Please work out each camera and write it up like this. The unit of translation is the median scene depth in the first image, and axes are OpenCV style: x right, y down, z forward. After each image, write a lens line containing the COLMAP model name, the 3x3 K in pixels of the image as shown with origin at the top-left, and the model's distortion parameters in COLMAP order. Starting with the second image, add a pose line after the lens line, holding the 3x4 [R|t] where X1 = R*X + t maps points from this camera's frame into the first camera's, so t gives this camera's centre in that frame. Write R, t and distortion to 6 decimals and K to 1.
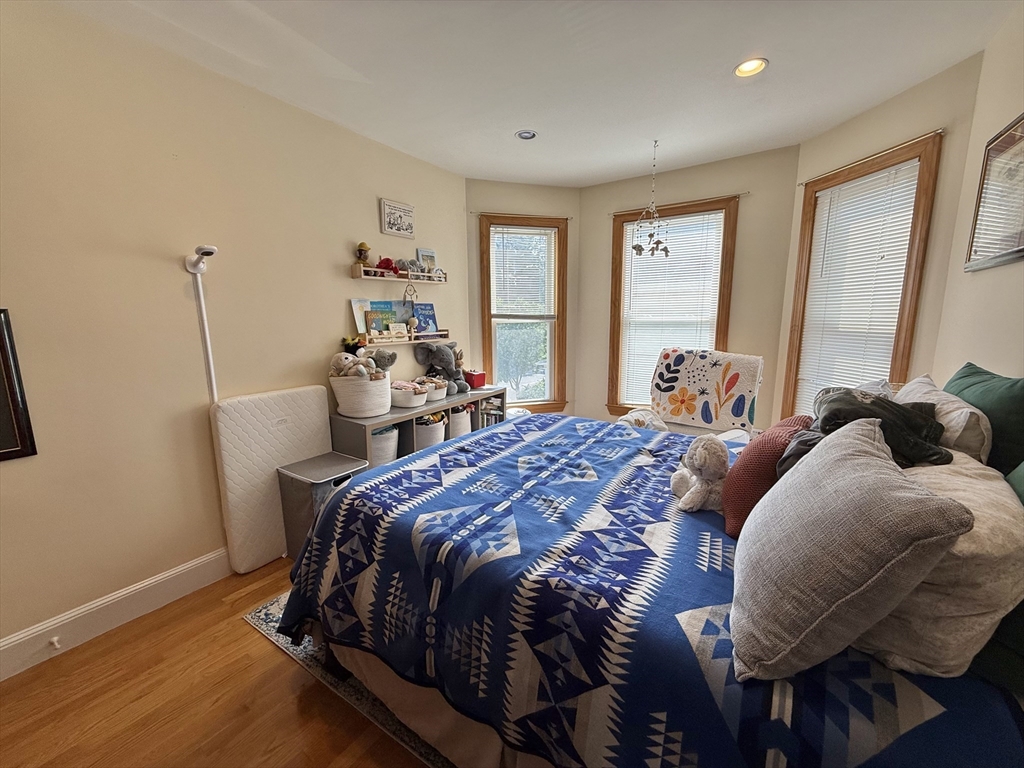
lens RADIAL K [[408.4, 0, 511.8], [0, 408.4, 385.9], [0, 0, 1]] dist [0.002320, -0.002047]
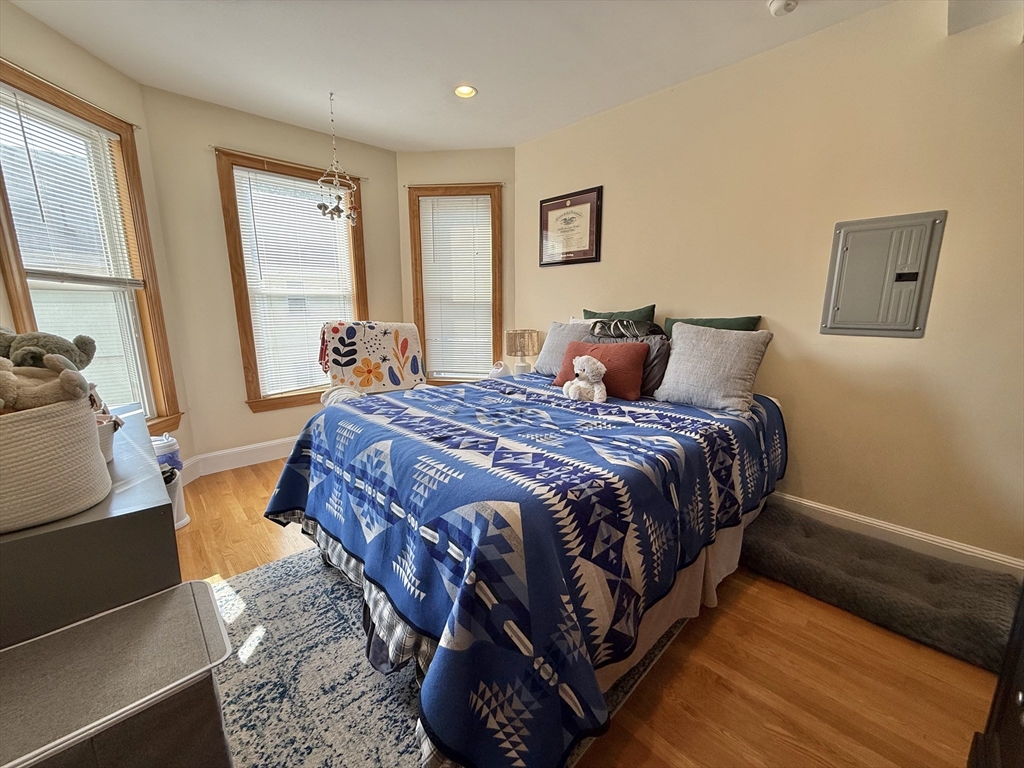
lens RADIAL K [[408.4, 0, 511.8], [0, 408.4, 385.9], [0, 0, 1]] dist [0.002320, -0.002047]
pose [[0.217849, -0.181883, 0.958885, -0.592425], [0.162136, 0.975574, 0.148213, -0.024813], [-0.962421, 0.123181, 0.242018, 0.485538]]
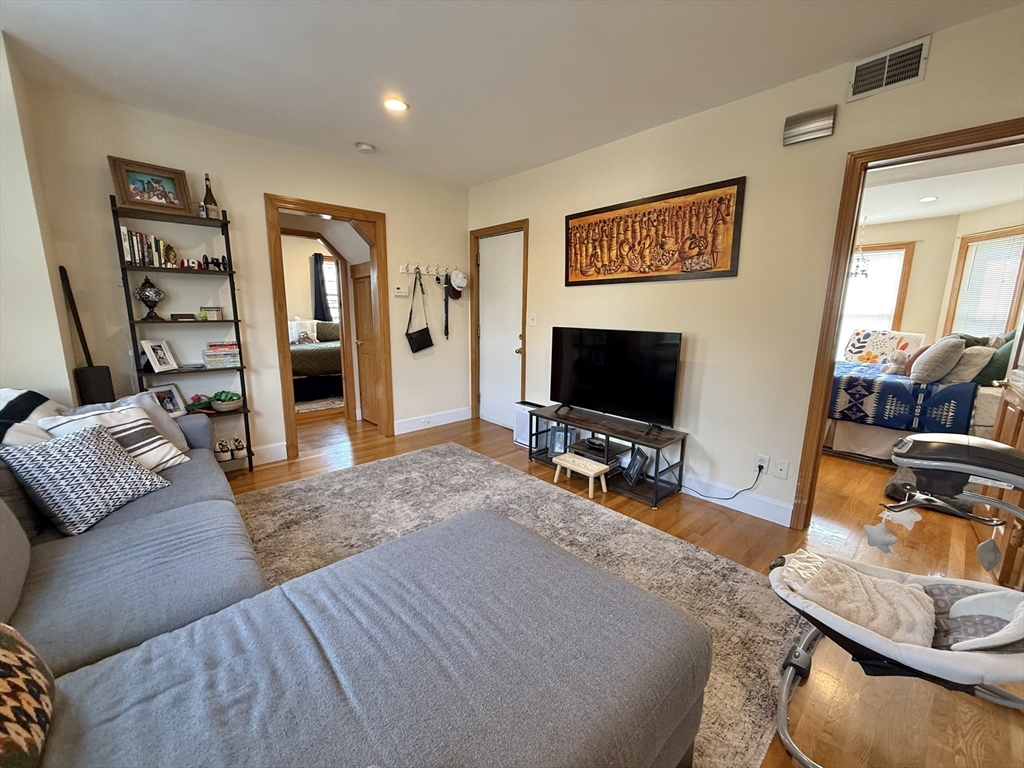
lens RADIAL K [[408.4, 0, 511.8], [0, 408.4, 385.9], [0, 0, 1]] dist [0.002320, -0.002047]
pose [[0.969337, 0.064202, -0.237201, -0.766467], [-0.061590, 0.997932, 0.018411, 0.255992], [0.237892, -0.003238, 0.971286, -1.277837]]
